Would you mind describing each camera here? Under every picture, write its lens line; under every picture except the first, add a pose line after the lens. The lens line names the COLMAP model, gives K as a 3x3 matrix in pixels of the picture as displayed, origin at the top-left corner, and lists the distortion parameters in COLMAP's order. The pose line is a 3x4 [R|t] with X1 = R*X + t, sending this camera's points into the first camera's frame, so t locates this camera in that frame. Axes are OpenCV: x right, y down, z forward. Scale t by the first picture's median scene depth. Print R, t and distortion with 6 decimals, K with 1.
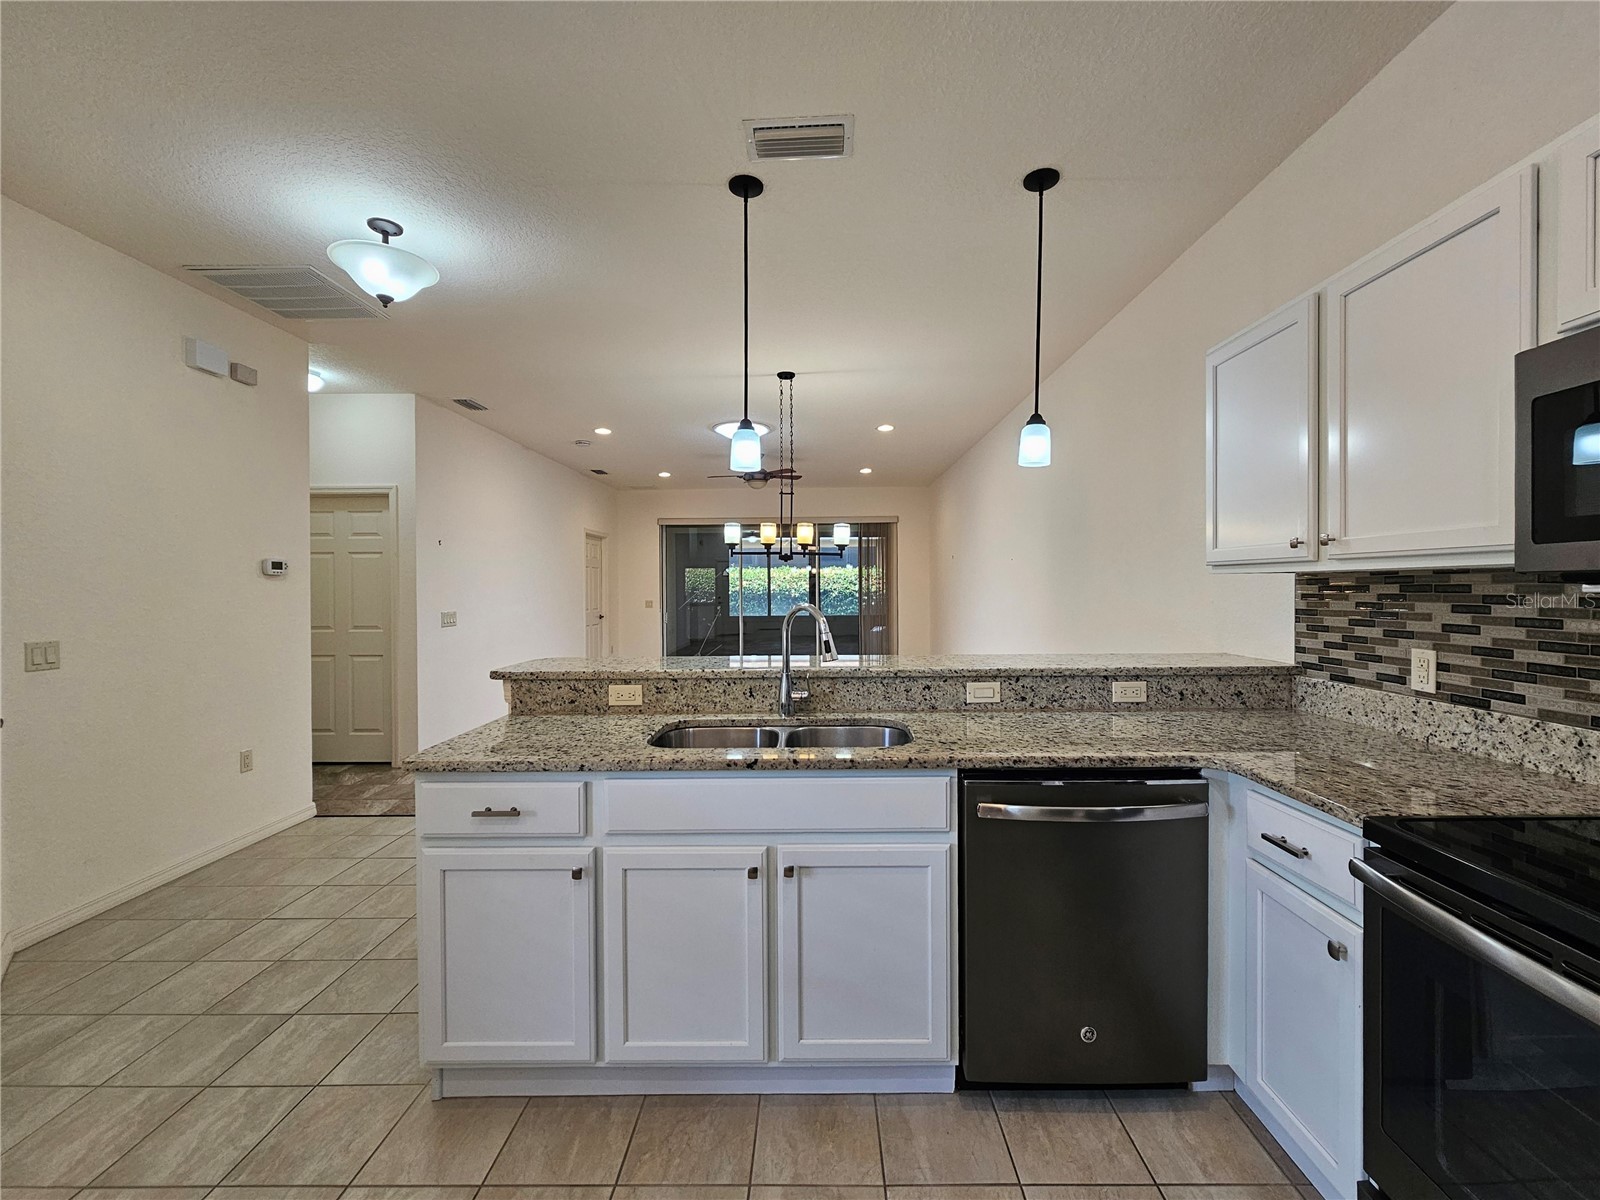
lens RADIAL K [[663.0, 0, 812.2], [0, 663.0, 591.5], [0, 0, 1]] dist [-0.002181, 0.000486]
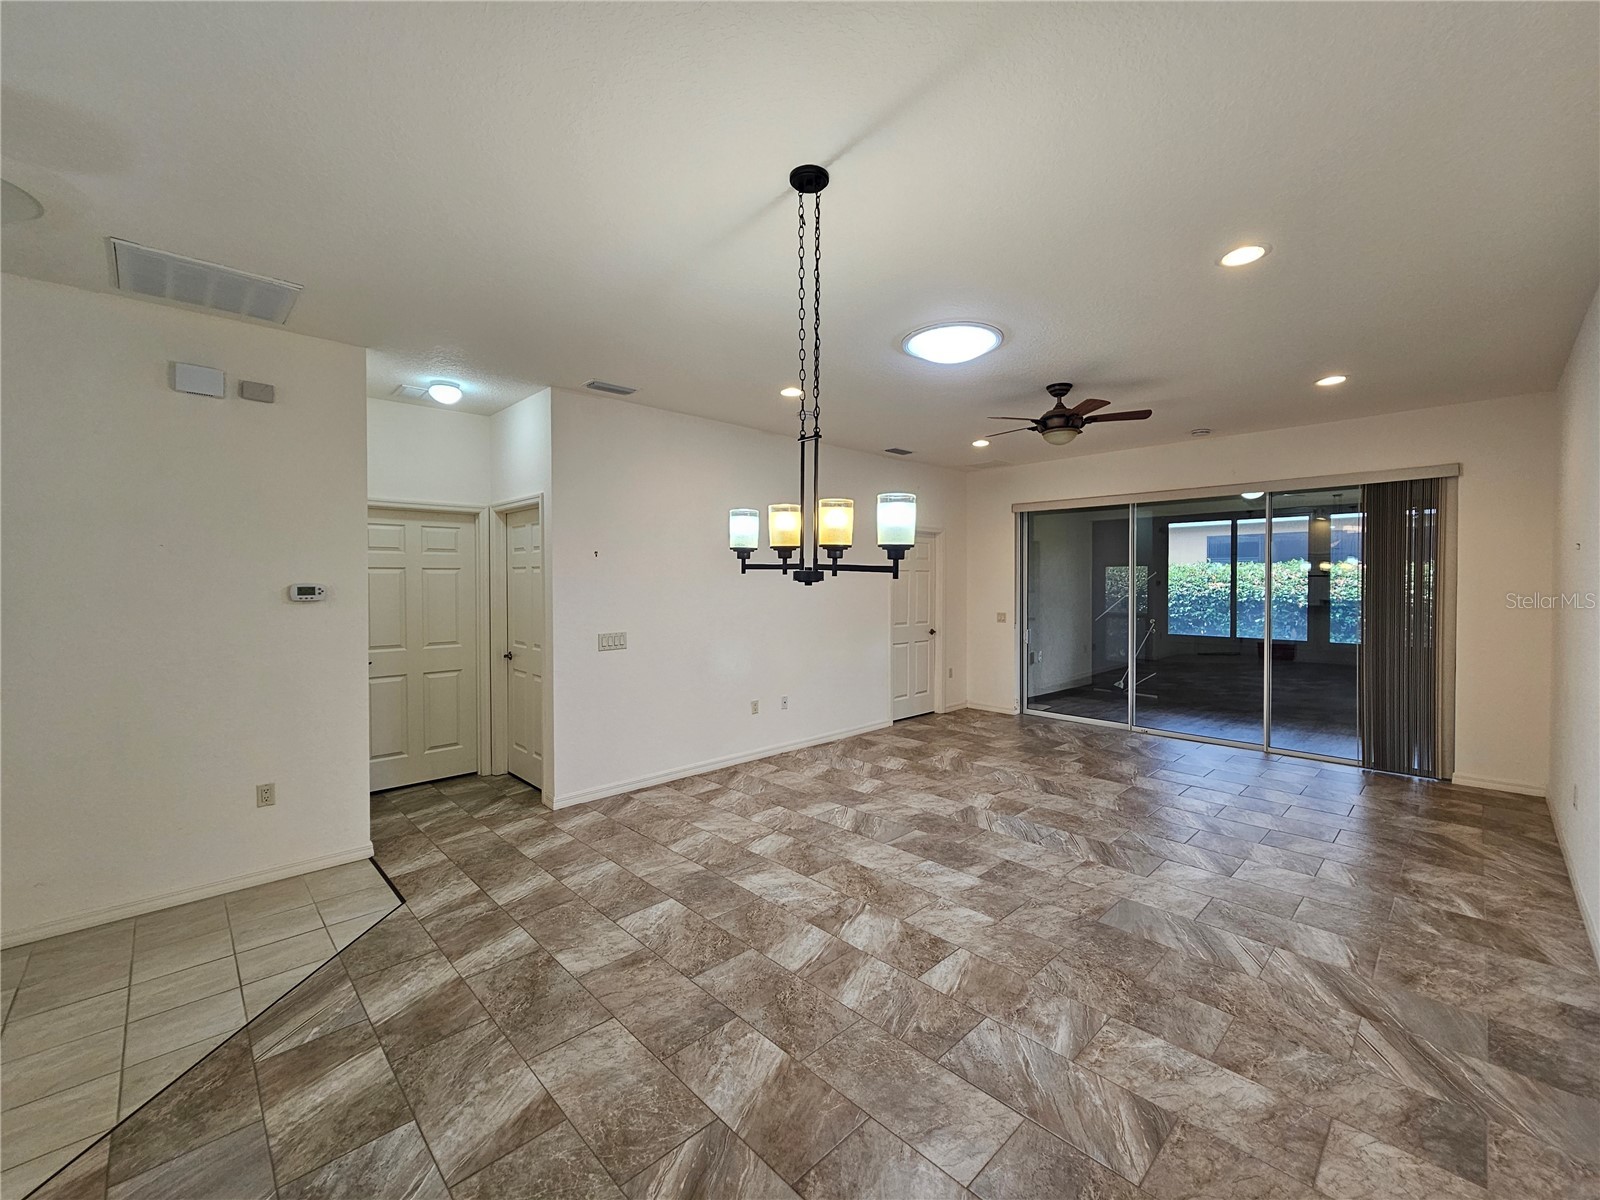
lens RADIAL K [[658.0, 0, 813.1], [0, 658.0, 590.7], [0, 0, 1]] dist [-0.001448, 0.000435]
pose [[0.709461, 0.017567, -0.704525, 0.632574], [-0.008343, 0.999829, 0.016528, -0.105886], [0.704695, -0.005848, 0.709486, 1.478605]]
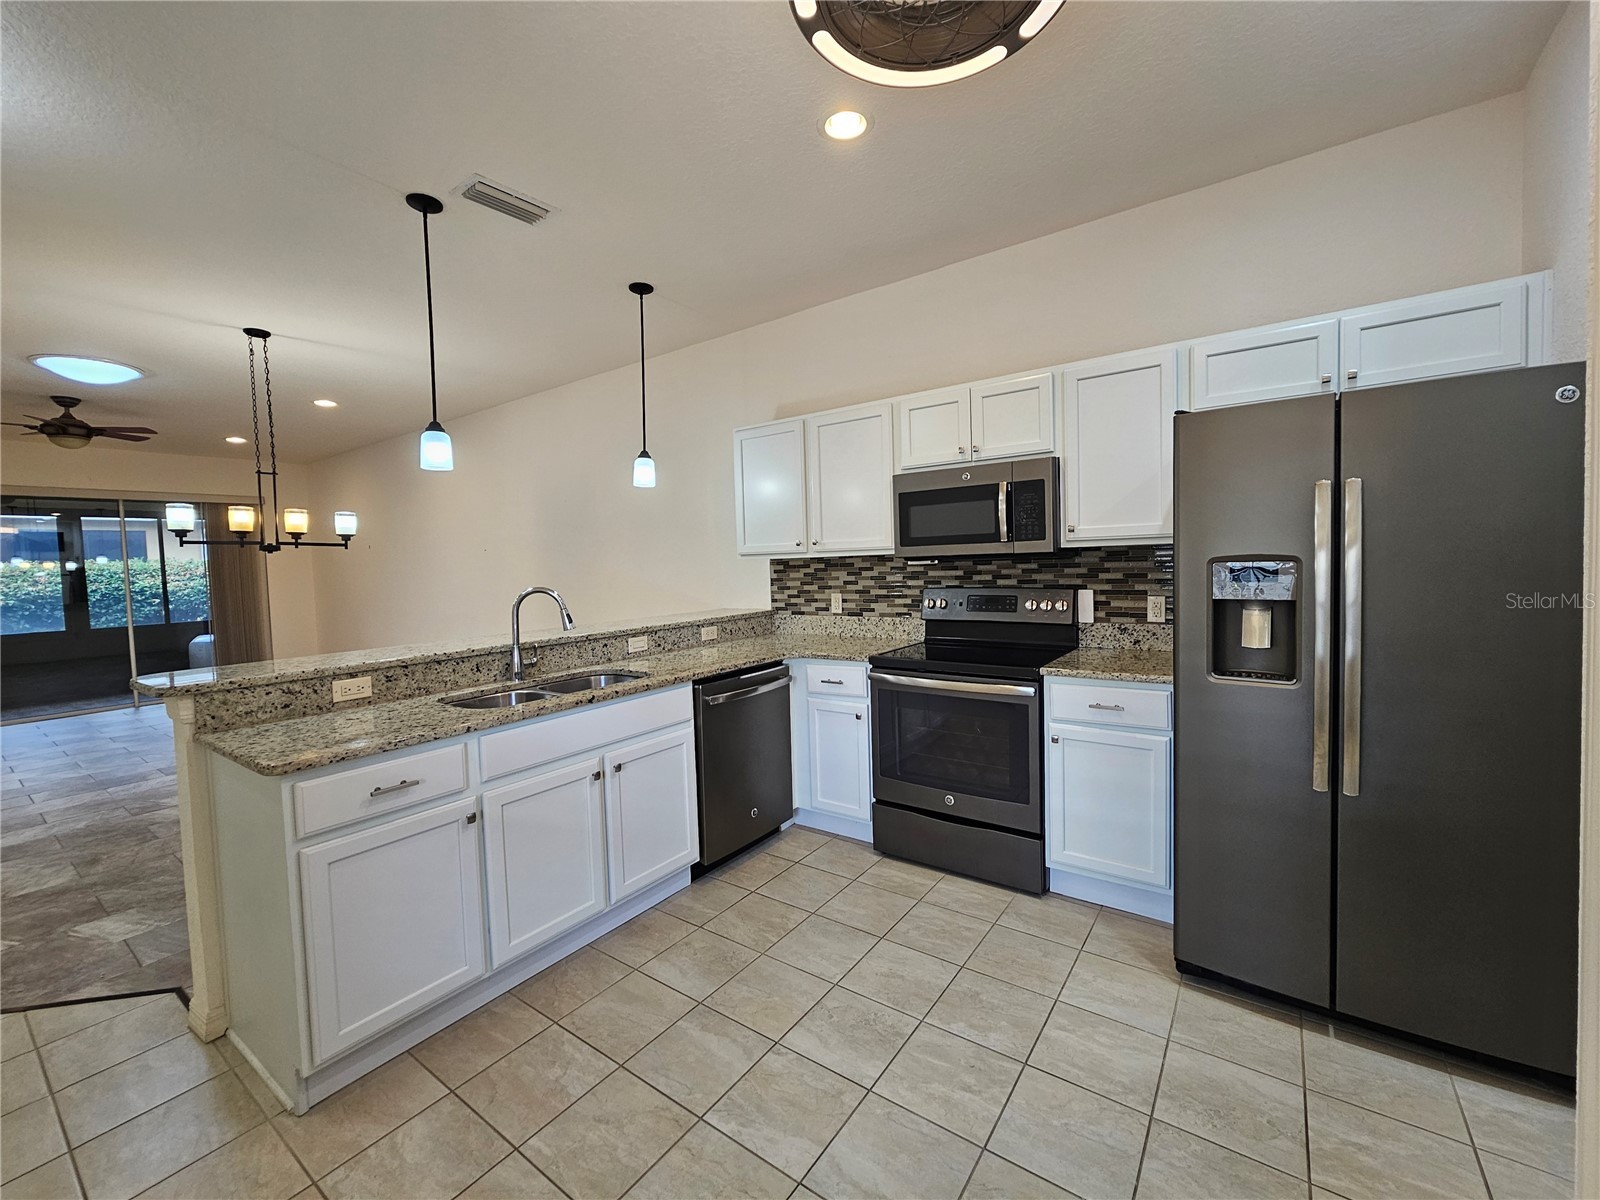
lens RADIAL K [[656.2, 0, 811.2], [0, 656.2, 590.4], [0, 0, 1]] dist [-0.000515, -0.000173]
pose [[0.571476, -0.048908, 0.819160, -0.740898], [0.036515, 0.998749, 0.034156, 0.001179], [-0.819806, 0.010392, 0.572547, -0.133092]]
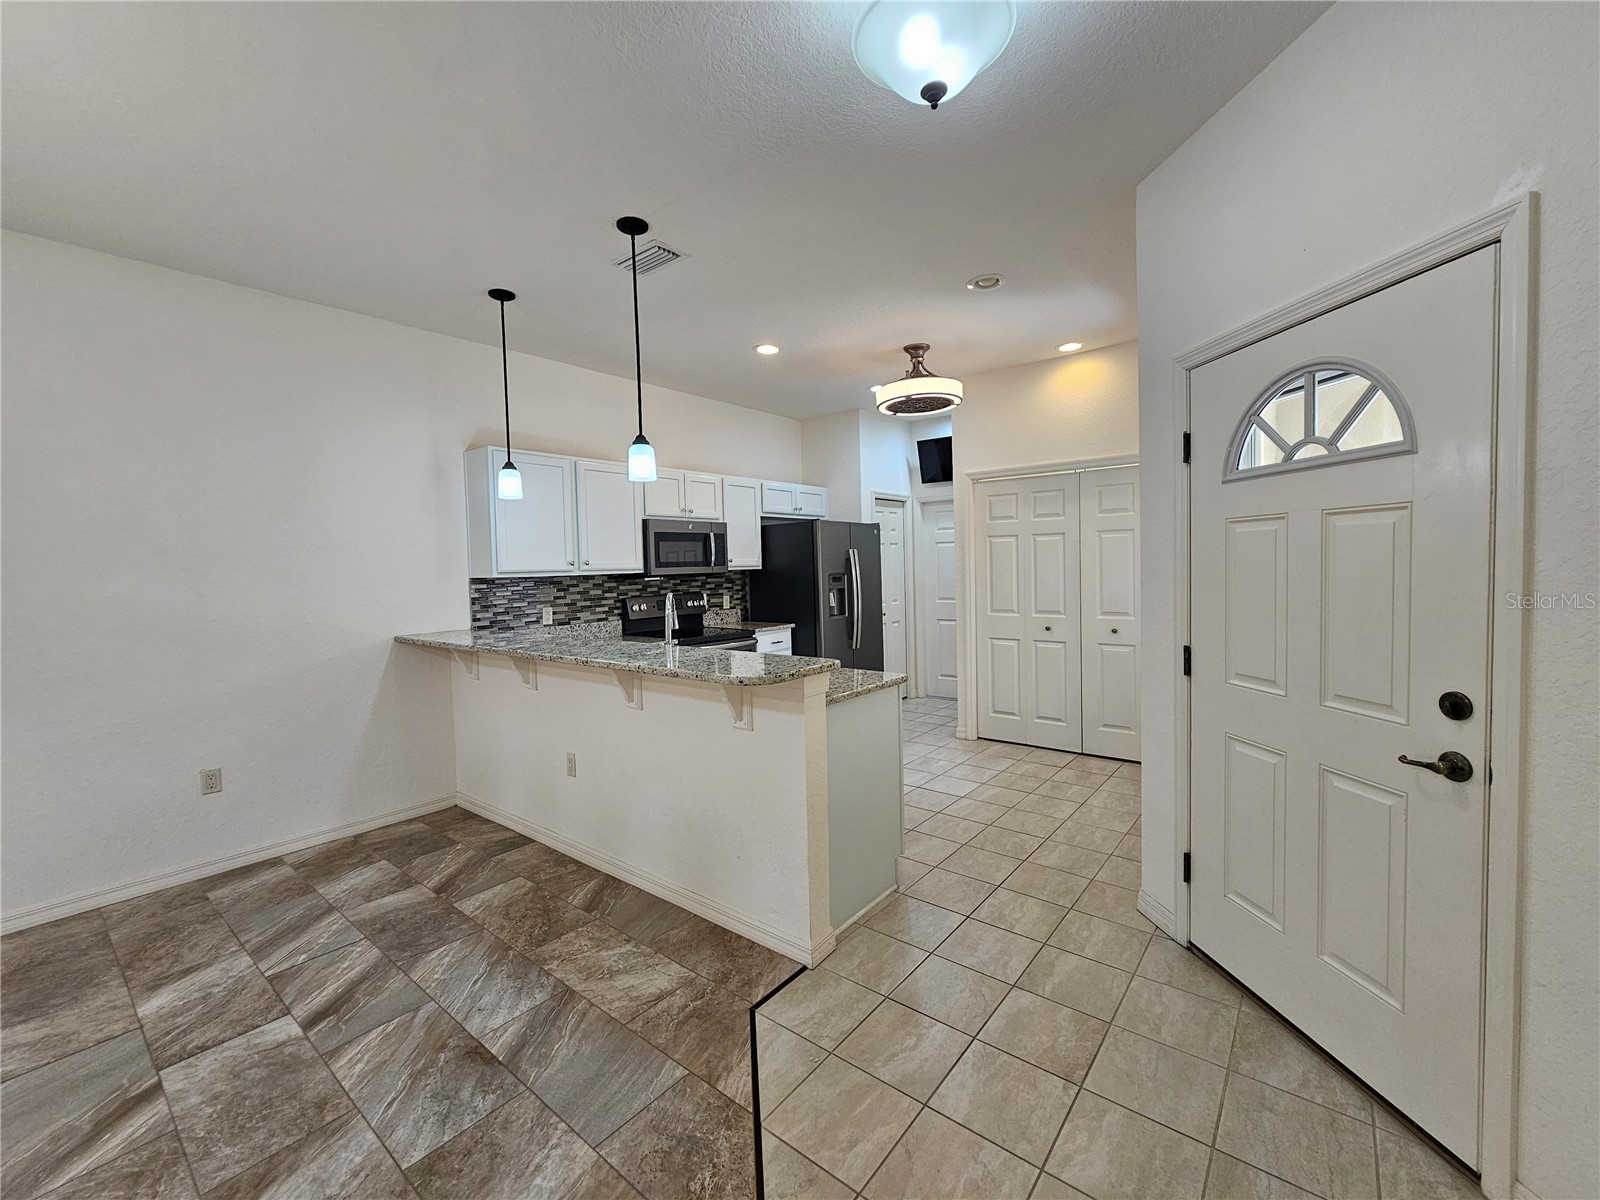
lens RADIAL K [[655.2, 0, 812.3], [0, 655.2, 595.9], [0, 0, 1]] dist [-0.001453, -0.000192]
pose [[-0.791142, -0.001207, 0.611631, -1.170402], [0.036294, 0.998143, 0.048916, -0.034471], [-0.610554, 0.060899, -0.789629, 1.984335]]
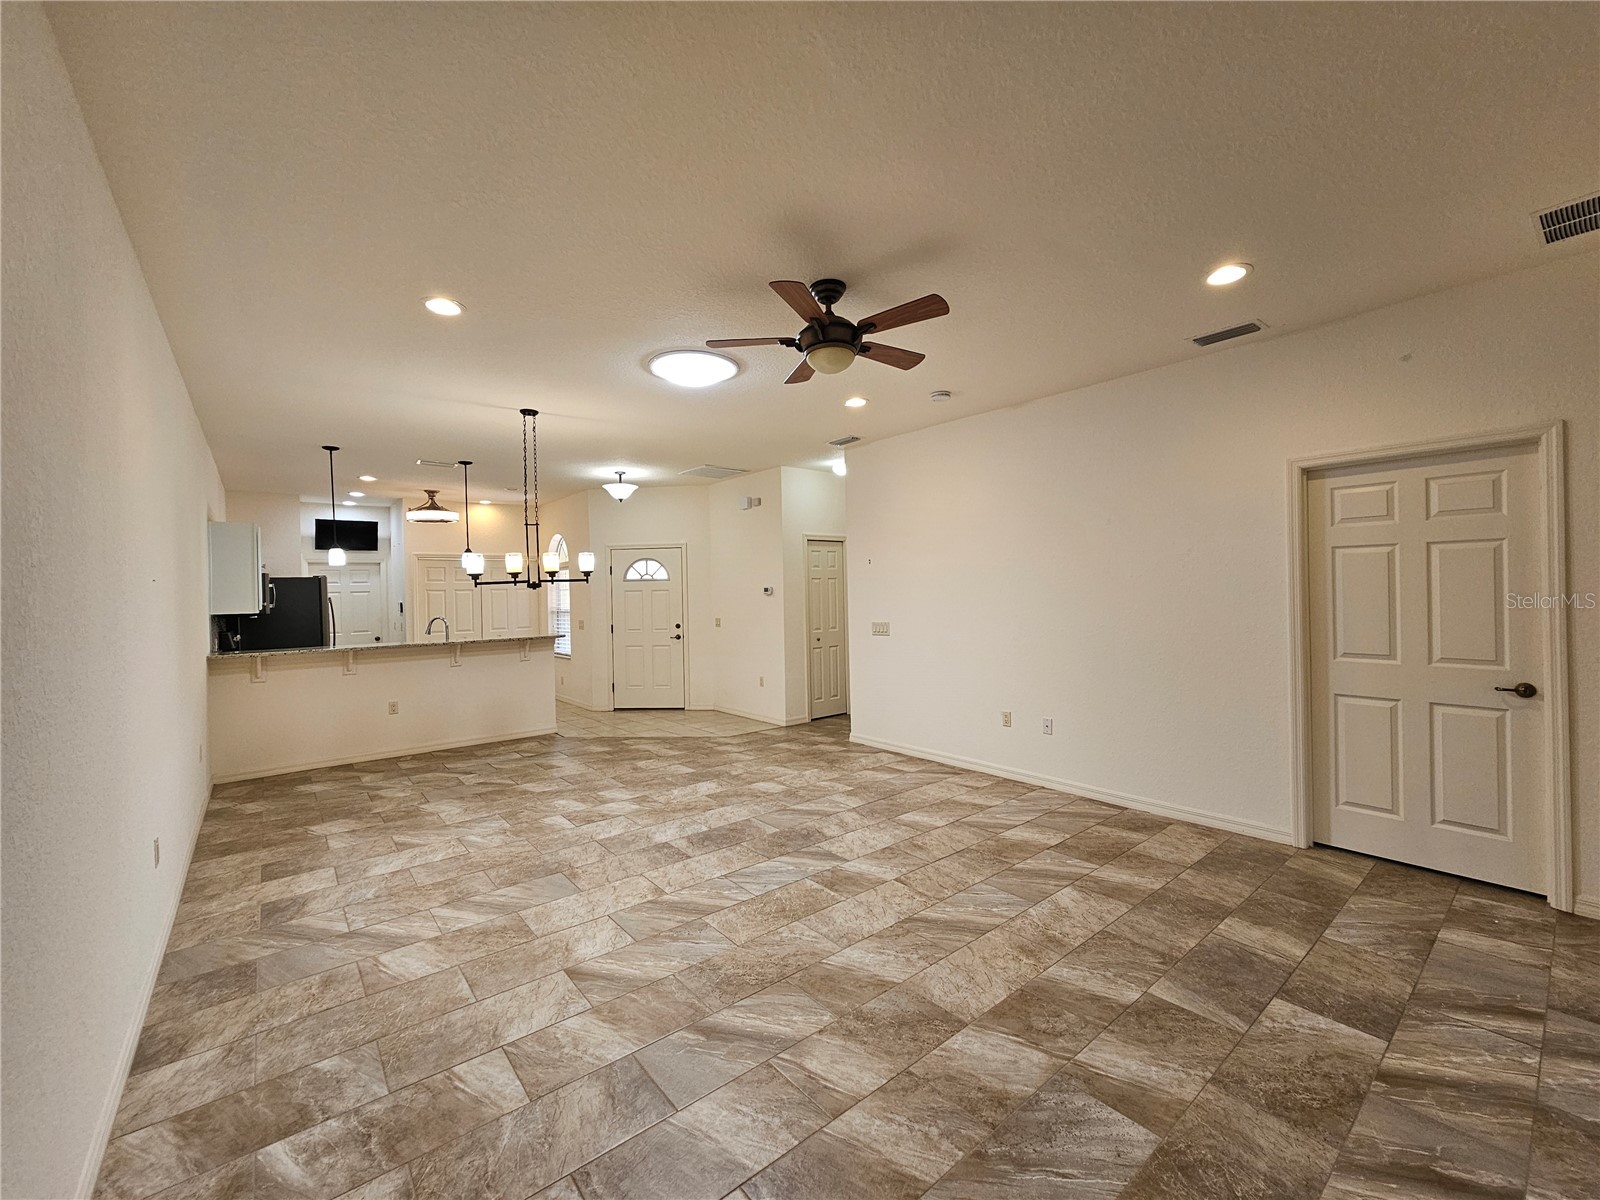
lens RADIAL K [[656.2, 0, 811.2], [0, 656.2, 590.4], [0, 0, 1]] dist [-0.000515, -0.000173]
pose [[-0.761698, 0.024282, -0.647477, 0.657300], [0.023932, 0.999670, 0.009335, -0.091822], [0.647490, -0.008385, -0.762028, 4.557303]]
